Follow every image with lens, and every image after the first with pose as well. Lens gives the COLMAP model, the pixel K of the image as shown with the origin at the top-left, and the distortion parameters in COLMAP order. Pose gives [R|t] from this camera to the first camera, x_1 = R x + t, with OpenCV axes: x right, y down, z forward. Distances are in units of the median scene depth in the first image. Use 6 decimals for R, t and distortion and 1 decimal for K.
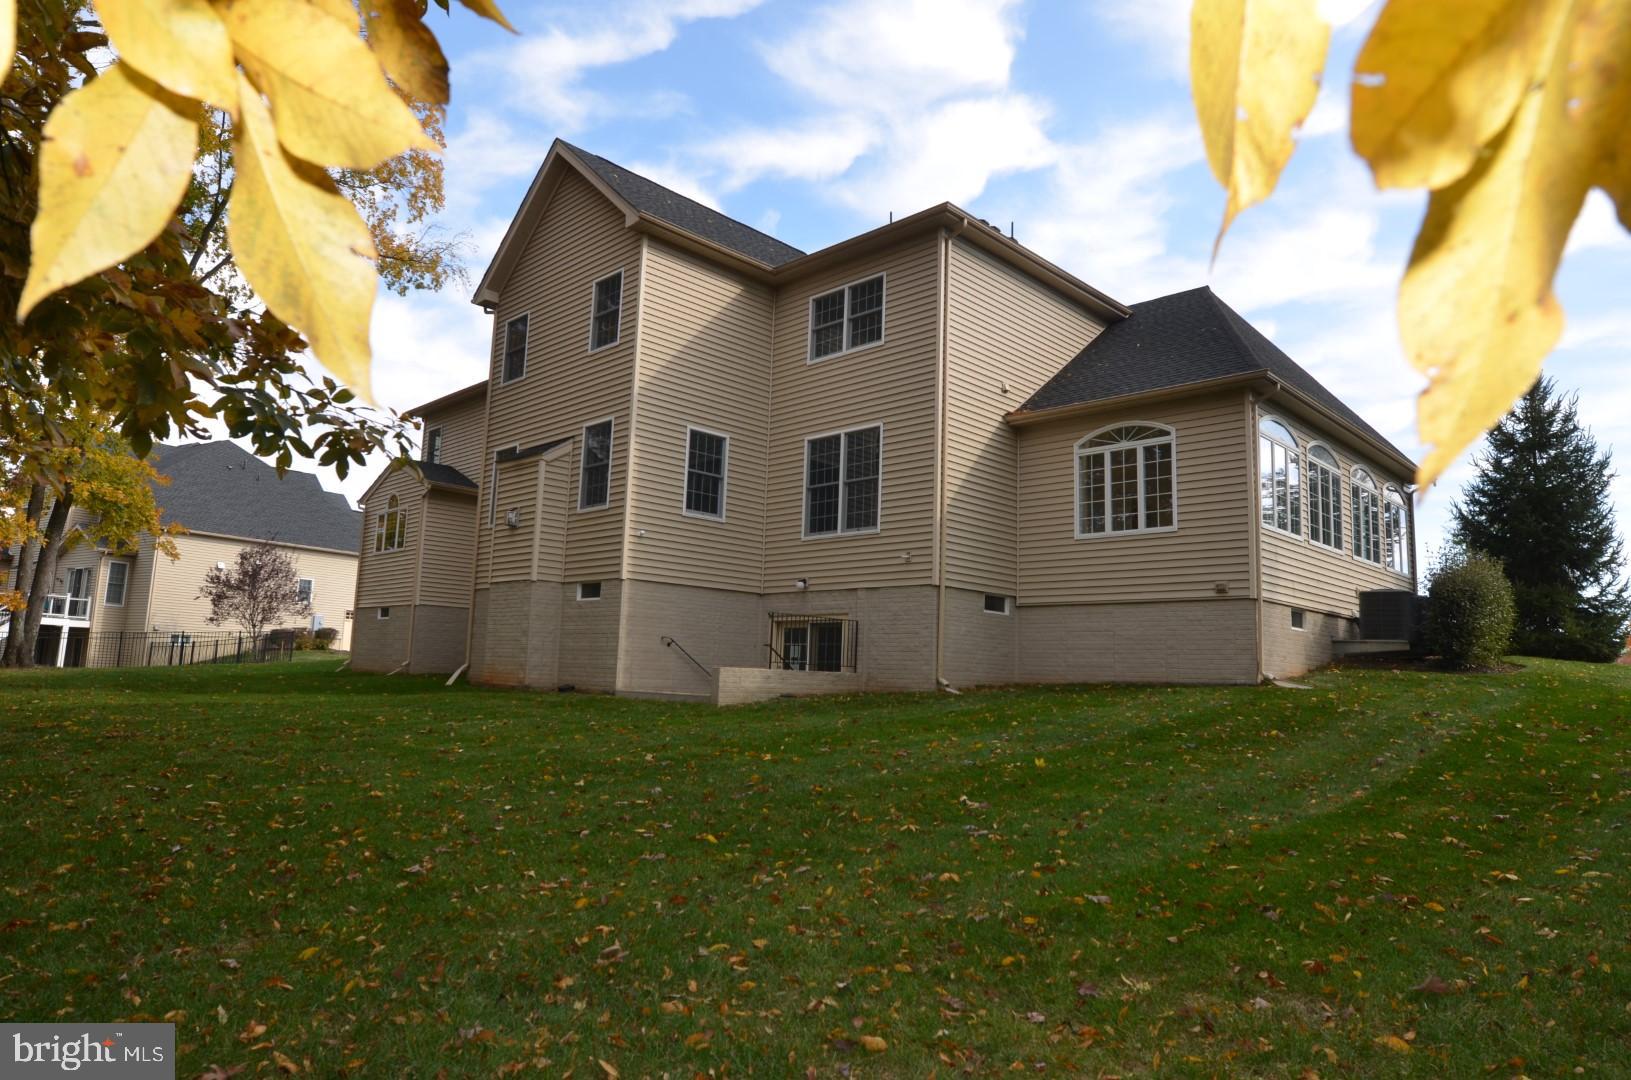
lens RADIAL K [[992.1, 0, 806.5], [0, 992.1, 534.2], [0, 0, 1]] dist [-0.007979, -0.002005]
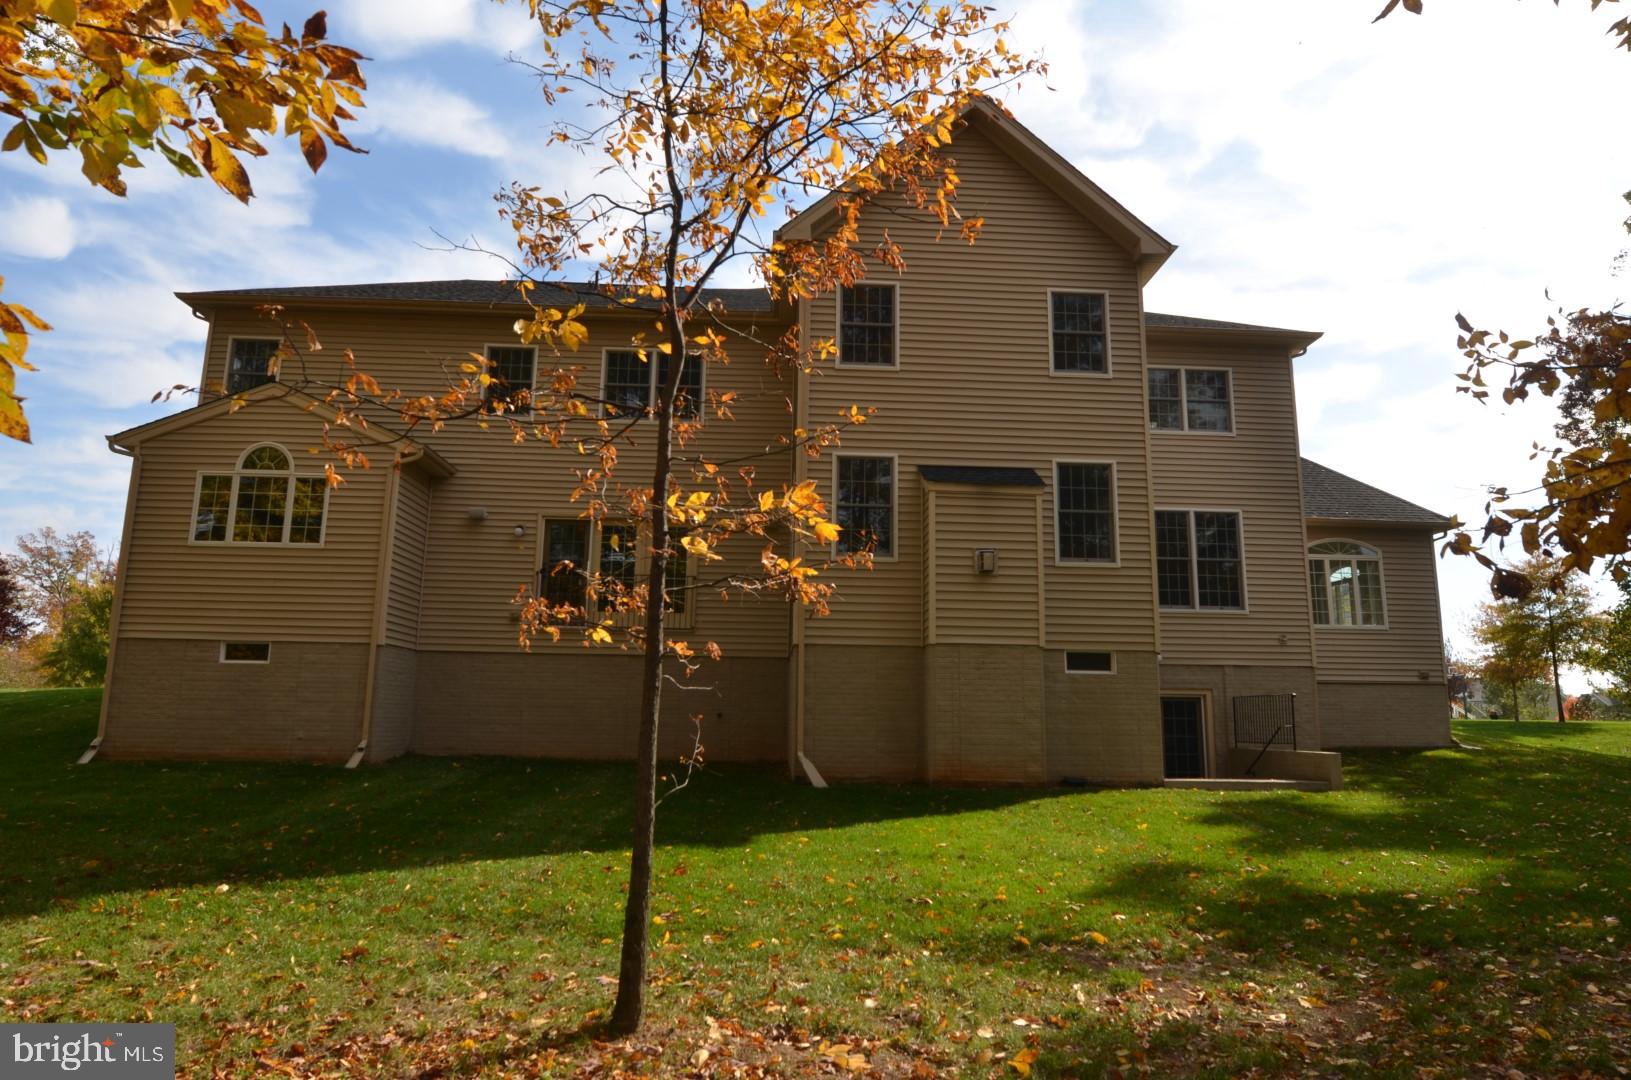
lens RADIAL K [[992.1, 0, 806.5], [0, 992.1, 534.2], [0, 0, 1]] dist [-0.007979, -0.002005]
pose [[0.671951, 0.112277, 0.732036, -0.993350], [-0.096346, 0.993294, -0.063909, 0.026095], [-0.734302, -0.027585, 0.678262, 0.605741]]
